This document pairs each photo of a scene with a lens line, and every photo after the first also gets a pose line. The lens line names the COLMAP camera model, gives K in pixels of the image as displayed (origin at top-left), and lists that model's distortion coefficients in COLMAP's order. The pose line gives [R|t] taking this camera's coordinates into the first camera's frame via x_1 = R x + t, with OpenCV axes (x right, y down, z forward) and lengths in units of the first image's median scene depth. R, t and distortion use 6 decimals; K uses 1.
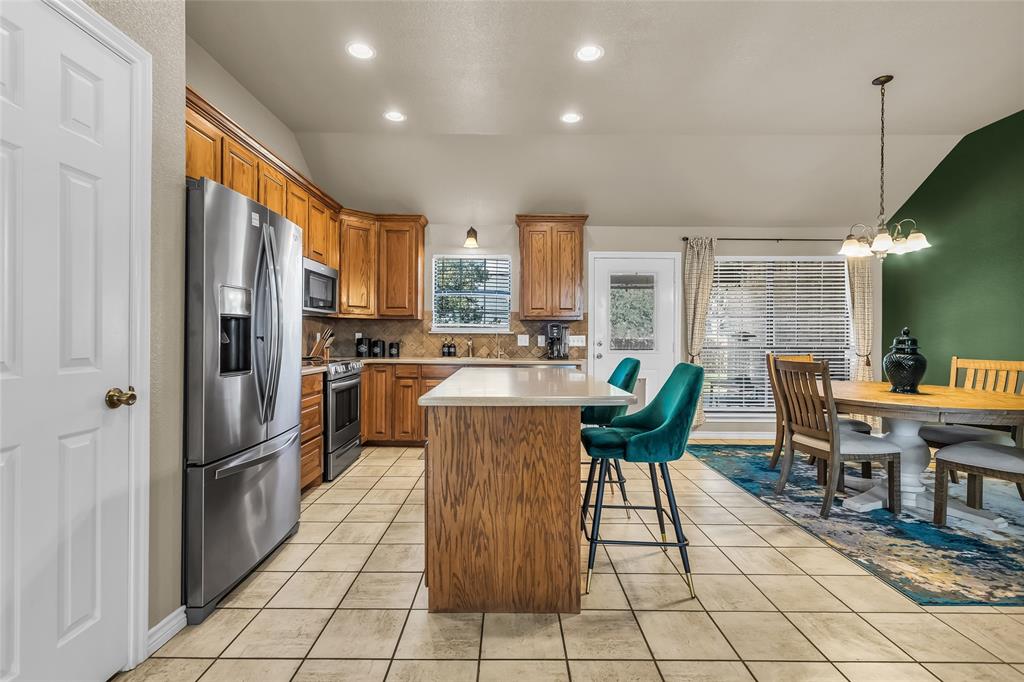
lens RADIAL K [[483.4, 0, 508.6], [0, 483.4, 336.9], [0, 0, 1]] dist [-0.003570, 0.003882]
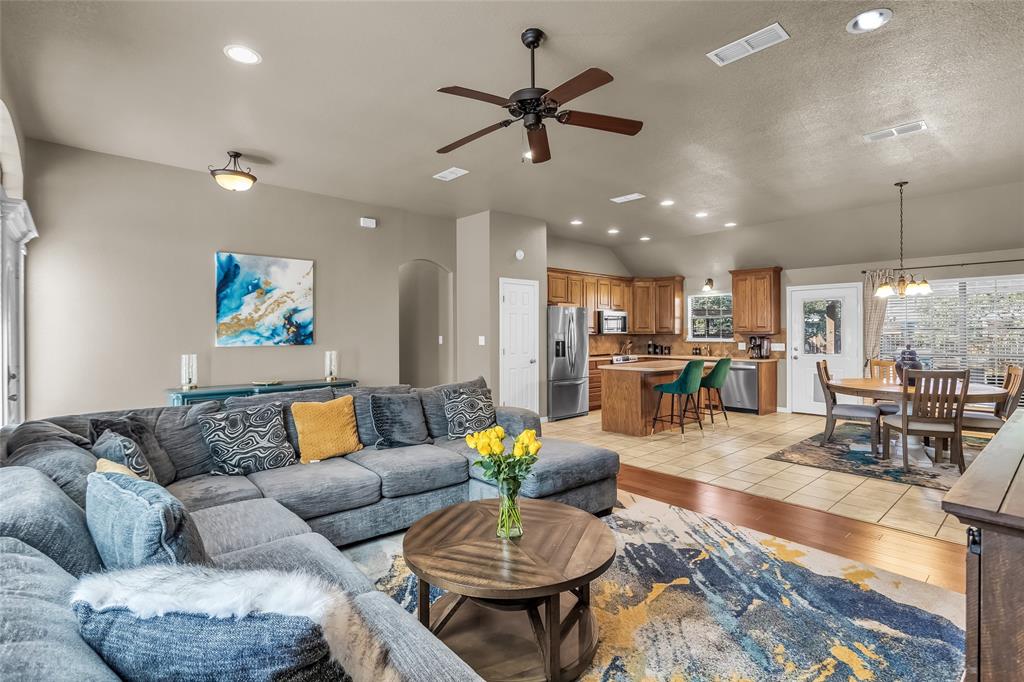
lens RADIAL K [[483.4, 0, 508.5], [0, 483.4, 330.6], [0, 0, 1]] dist [-0.003570, 0.003882]
pose [[0.666473, -0.010373, -0.745457, 1.081328], [0.006043, 0.999946, -0.008512, -0.054529], [0.745505, 0.001168, 0.666499, -0.969346]]
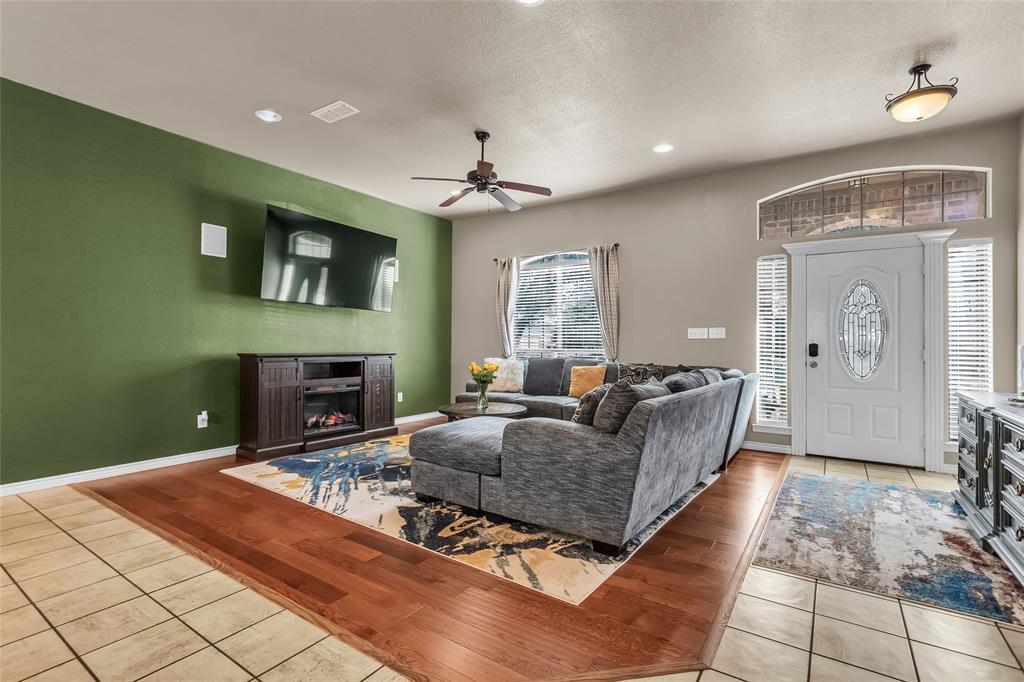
lens RADIAL K [[483.4, 0, 505.2], [0, 483.4, 339.8], [0, 0, 1]] dist [-0.003570, 0.003882]
pose [[-0.820824, -0.007070, 0.571138, -0.224871], [-0.011564, 0.999924, -0.004243, 0.000011], [-0.571065, -0.010087, -0.820843, 0.555882]]
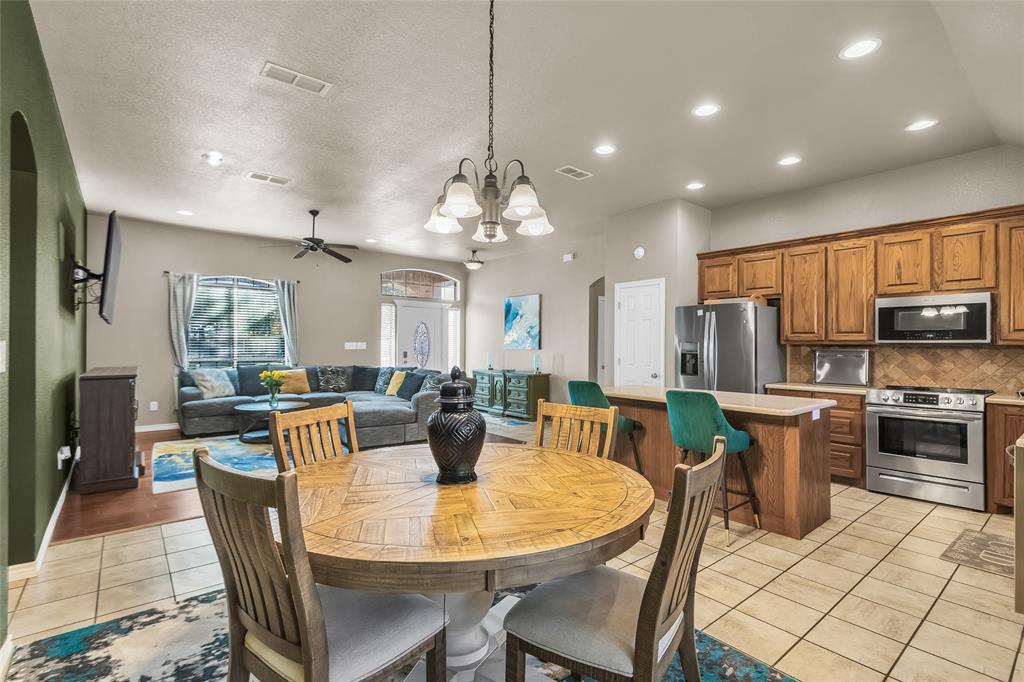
lens RADIAL K [[483.4, 0, 514.9], [0, 483.4, 342.5], [0, 0, 1]] dist [-0.003570, 0.003882]
pose [[-0.773413, -0.011416, -0.633800, 1.090611], [-0.009569, 0.999934, -0.006334, -0.043967], [0.633831, 0.001166, -0.773471, 1.436078]]
